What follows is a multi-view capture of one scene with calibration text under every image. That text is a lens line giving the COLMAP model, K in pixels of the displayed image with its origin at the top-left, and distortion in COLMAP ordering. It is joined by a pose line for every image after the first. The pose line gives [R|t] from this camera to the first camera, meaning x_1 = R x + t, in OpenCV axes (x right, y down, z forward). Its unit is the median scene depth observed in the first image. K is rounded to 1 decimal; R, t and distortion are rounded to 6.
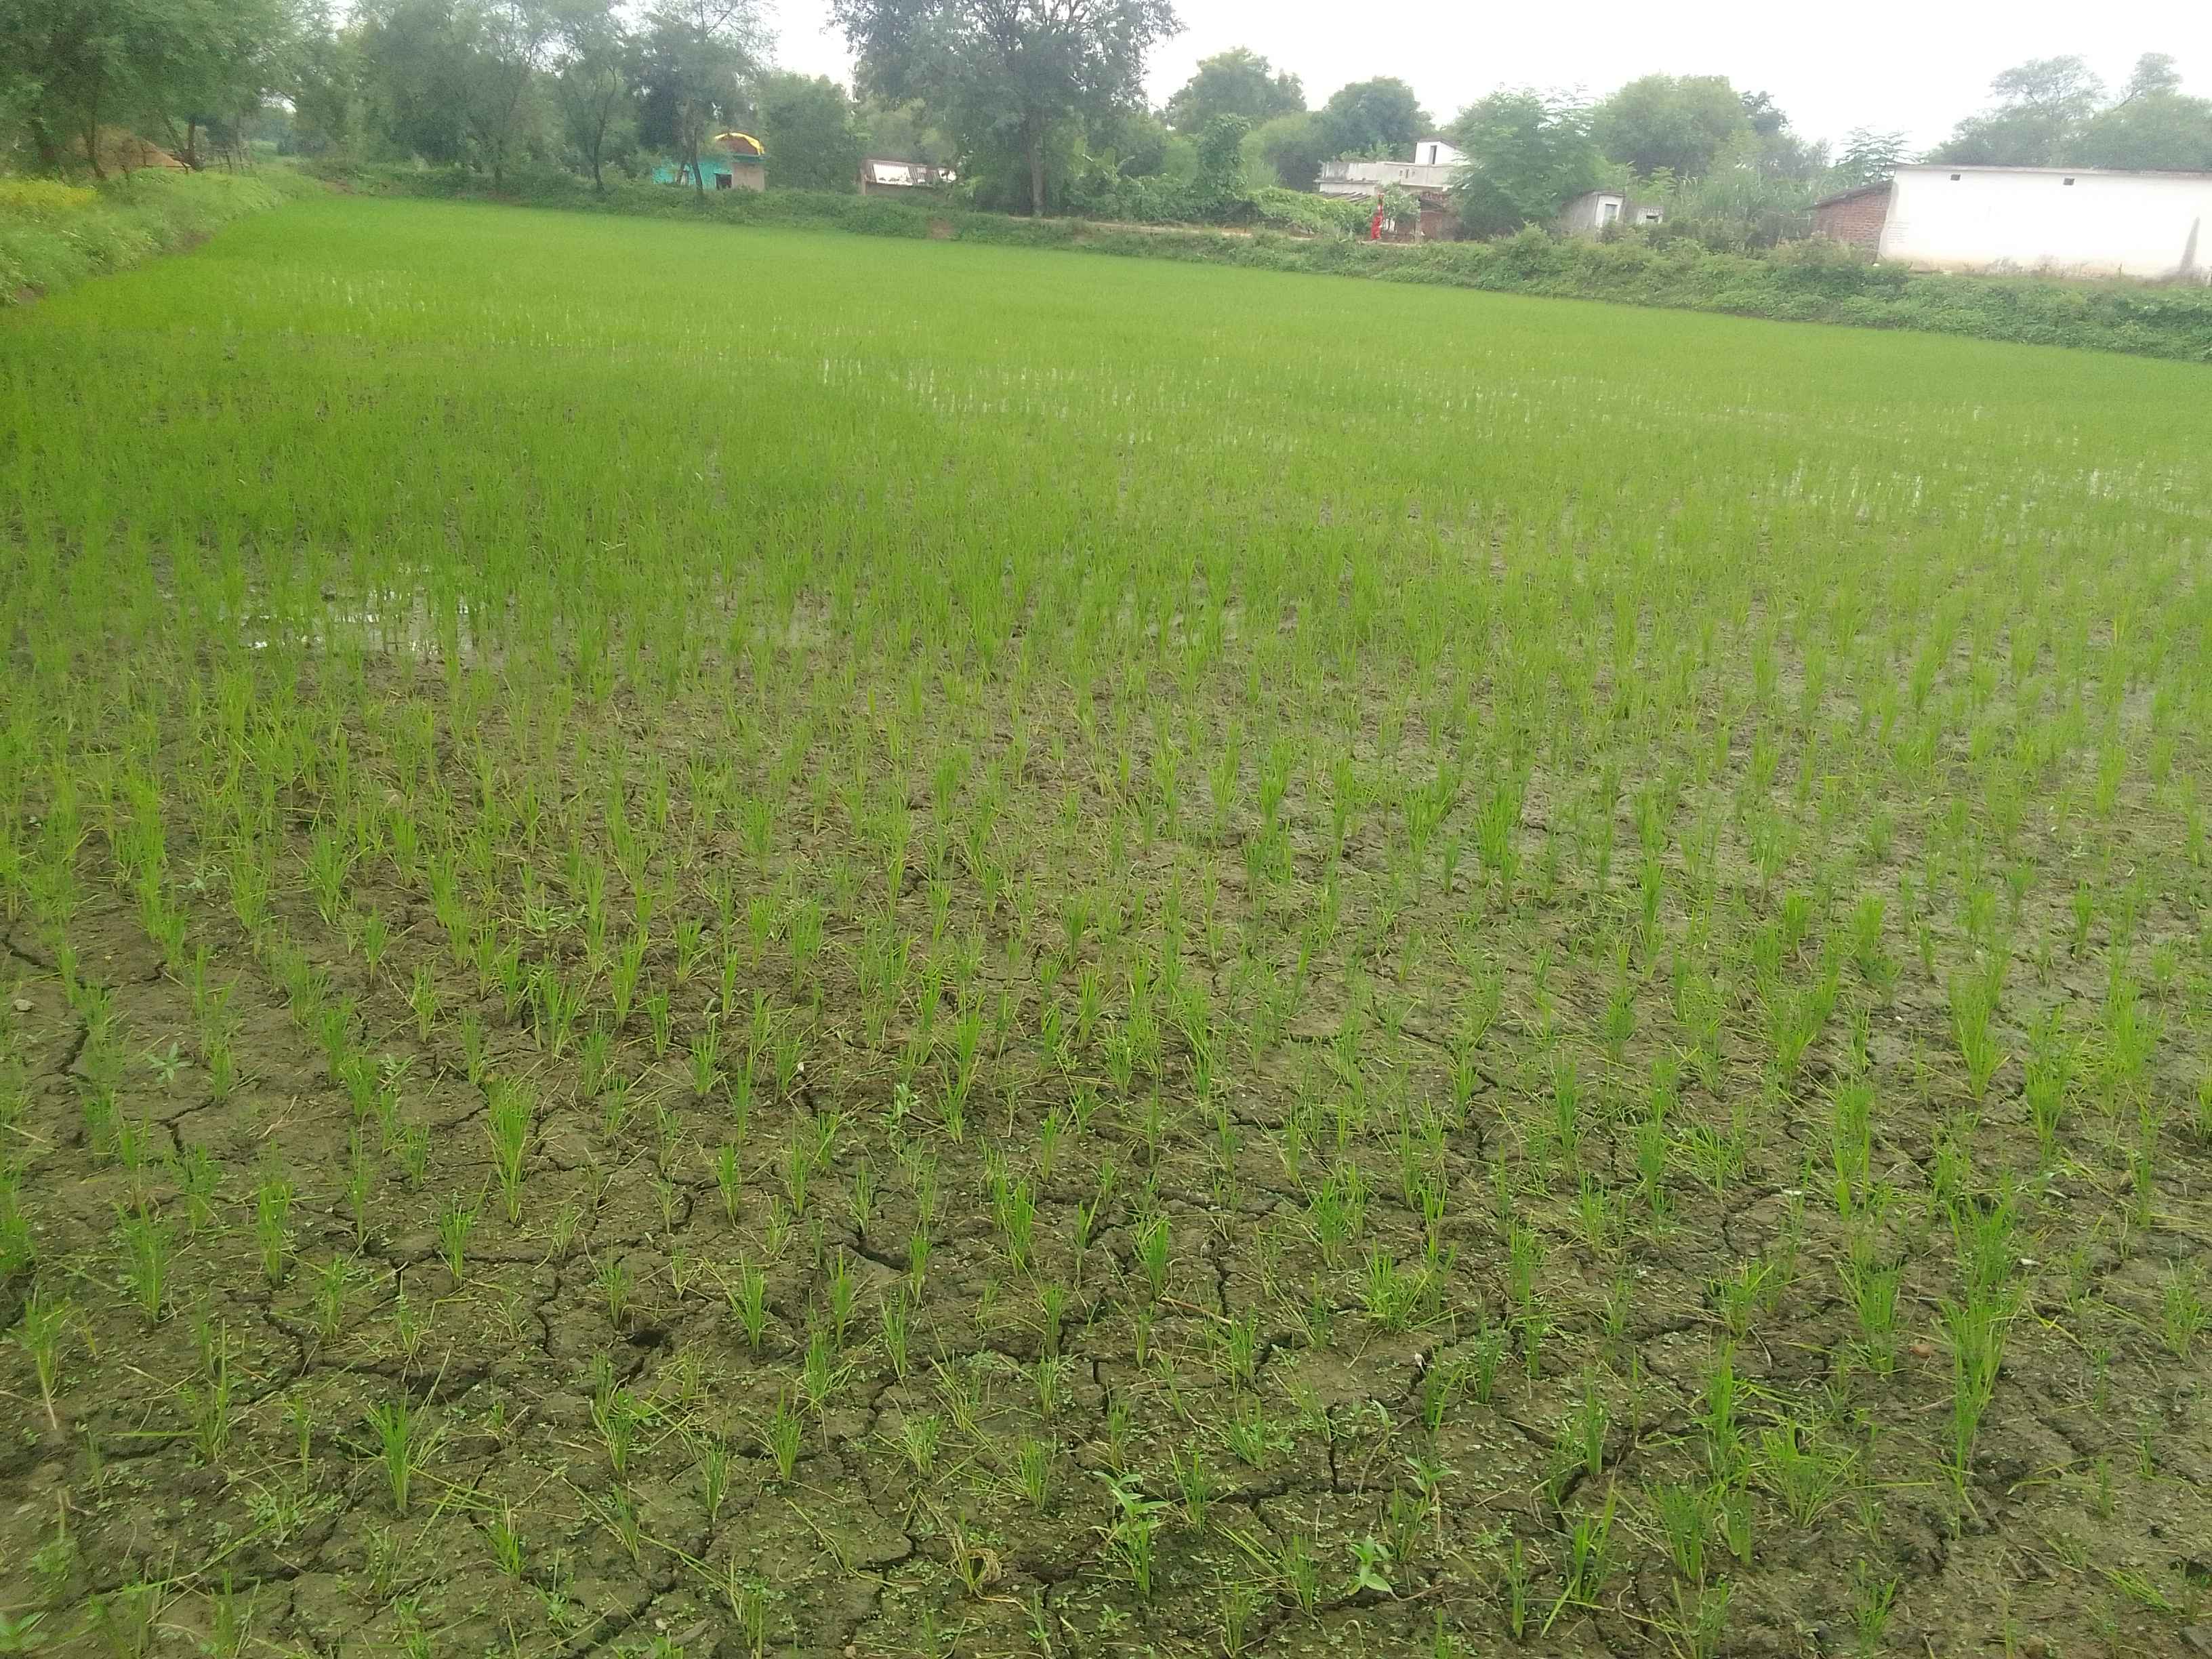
lens RADIAL K [[1741.1, 0, 1106.0], [0, 1741.1, 829.5], [0, 0, 1]] dist [0.065439, -0.097879]
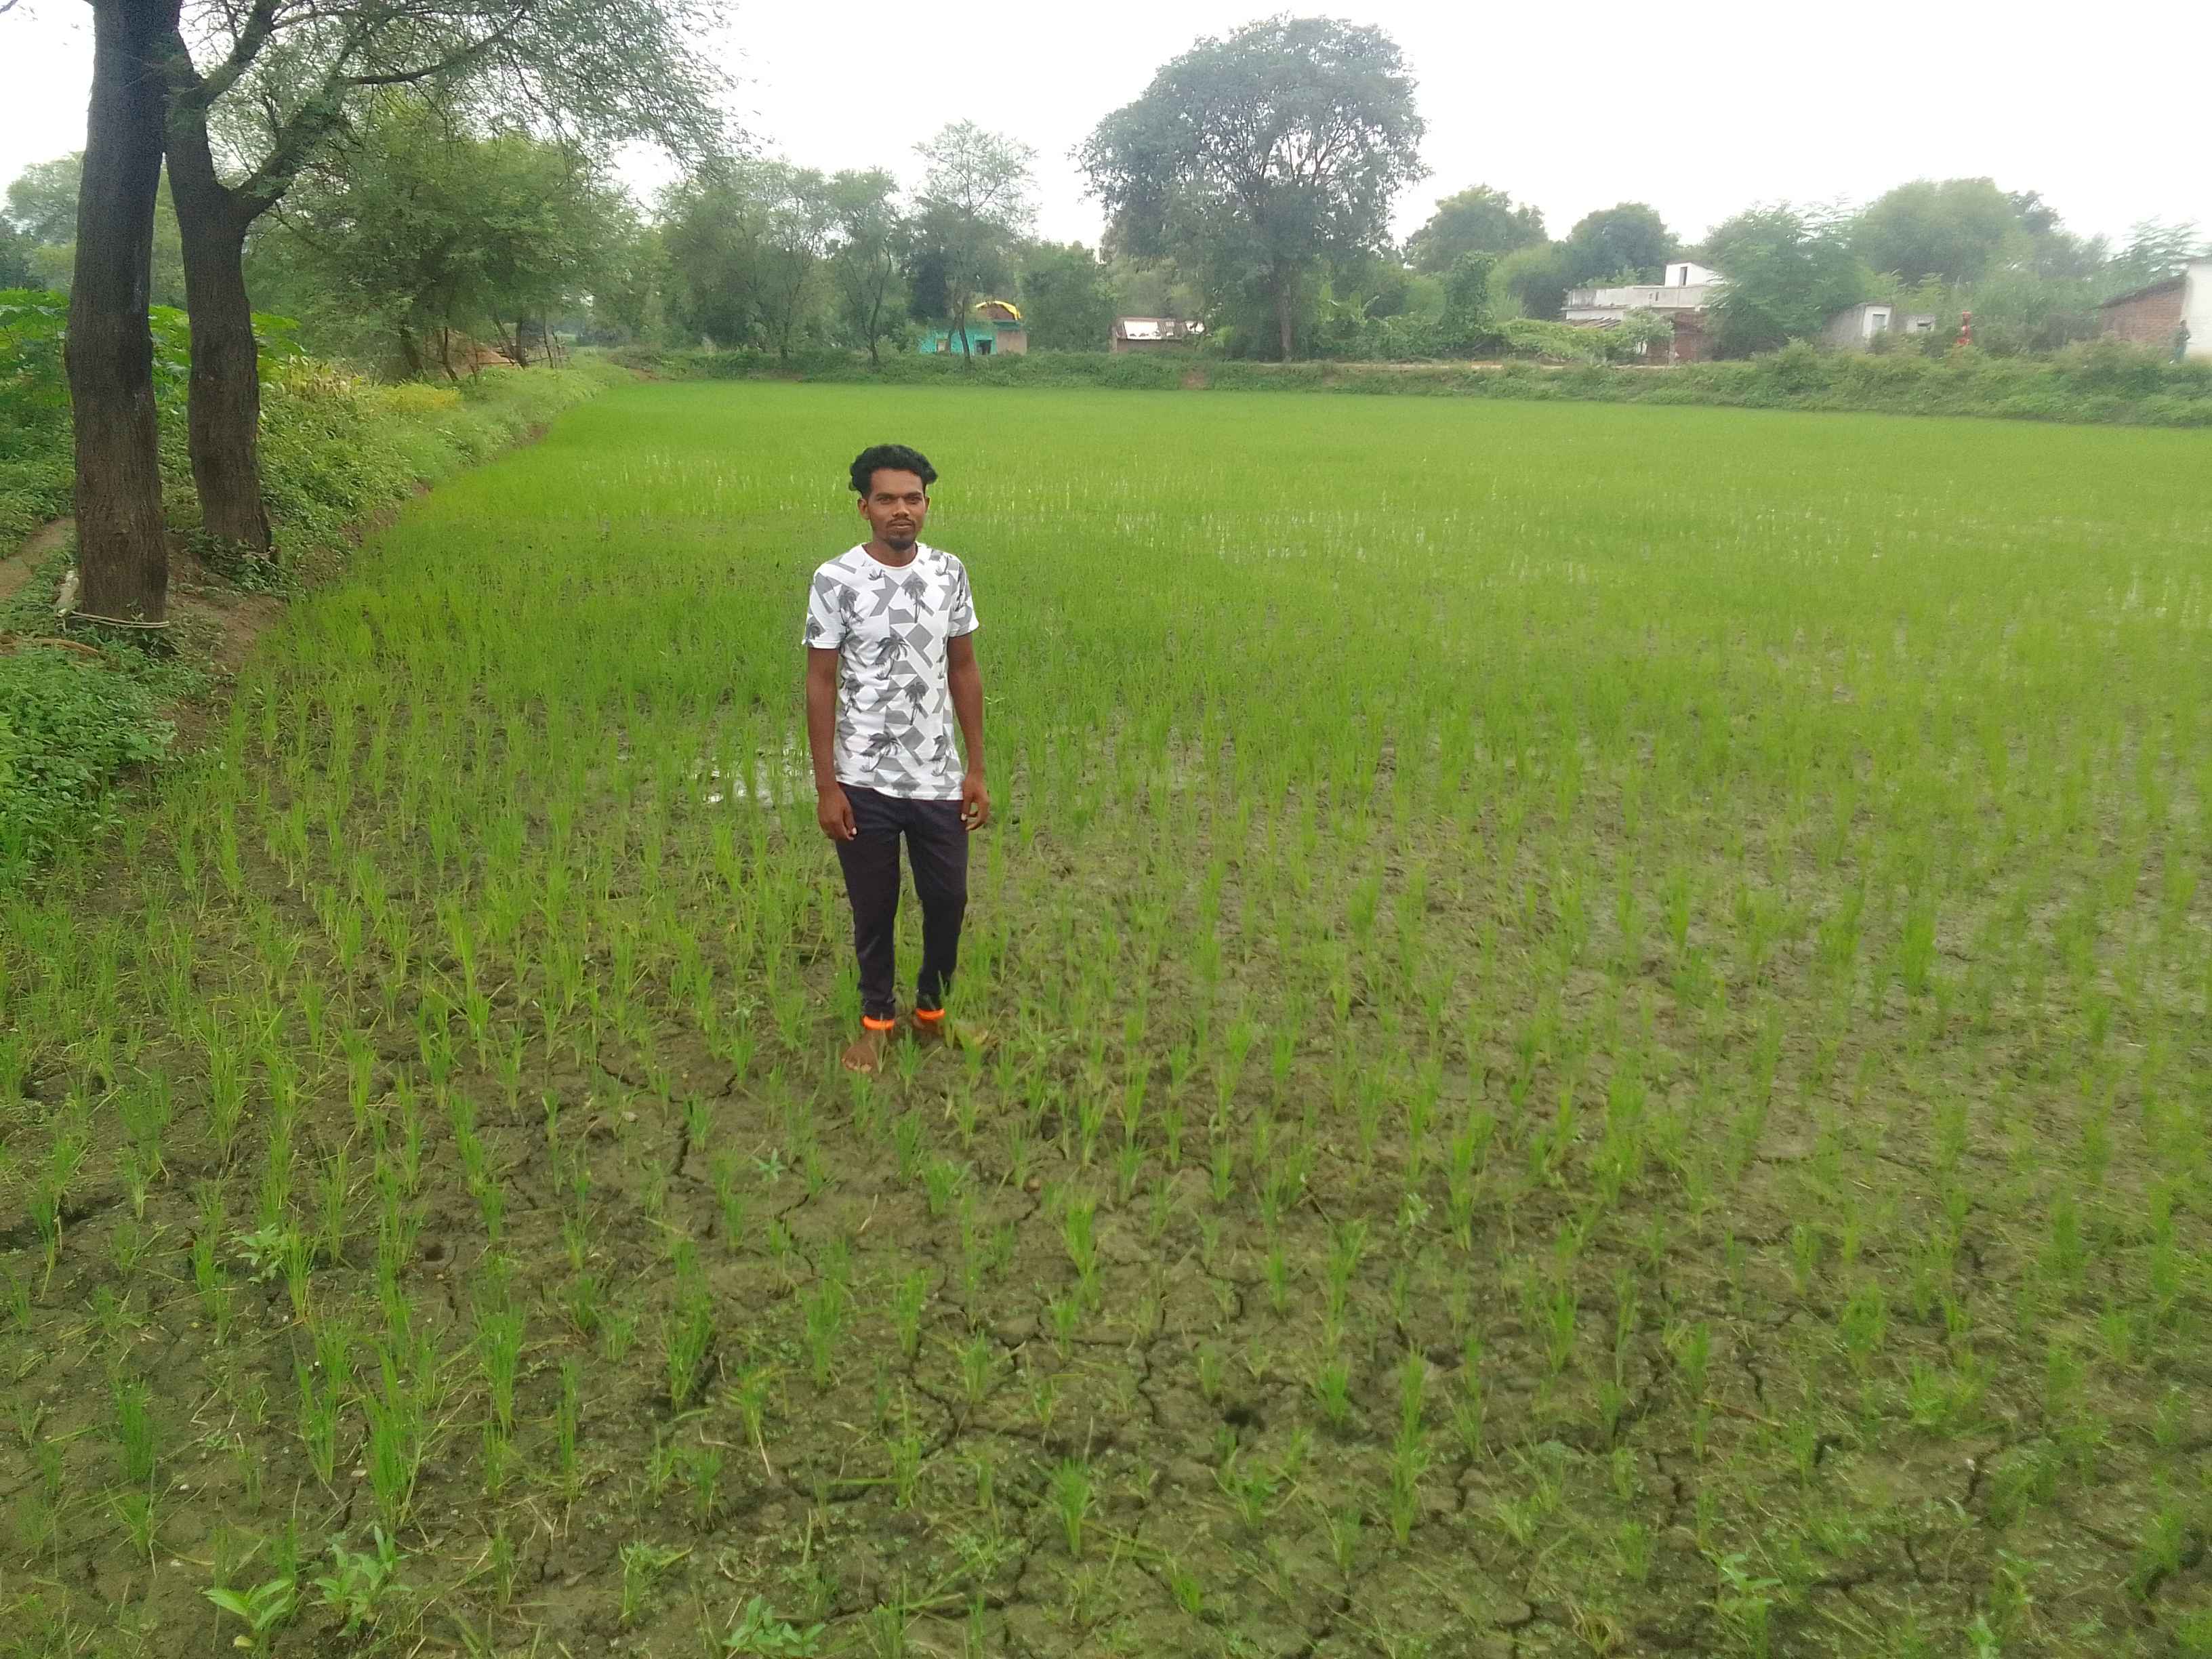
lens RADIAL K [[1741.1, 0, 1106.0], [0, 1741.1, 829.5], [0, 0, 1]] dist [0.065439, -0.097879]
pose [[0.989448, -0.018224, -0.143741, -0.145059], [0.007191, 0.997012, -0.076906, 0.002580], [0.144713, 0.075061, 0.986623, -0.112522]]
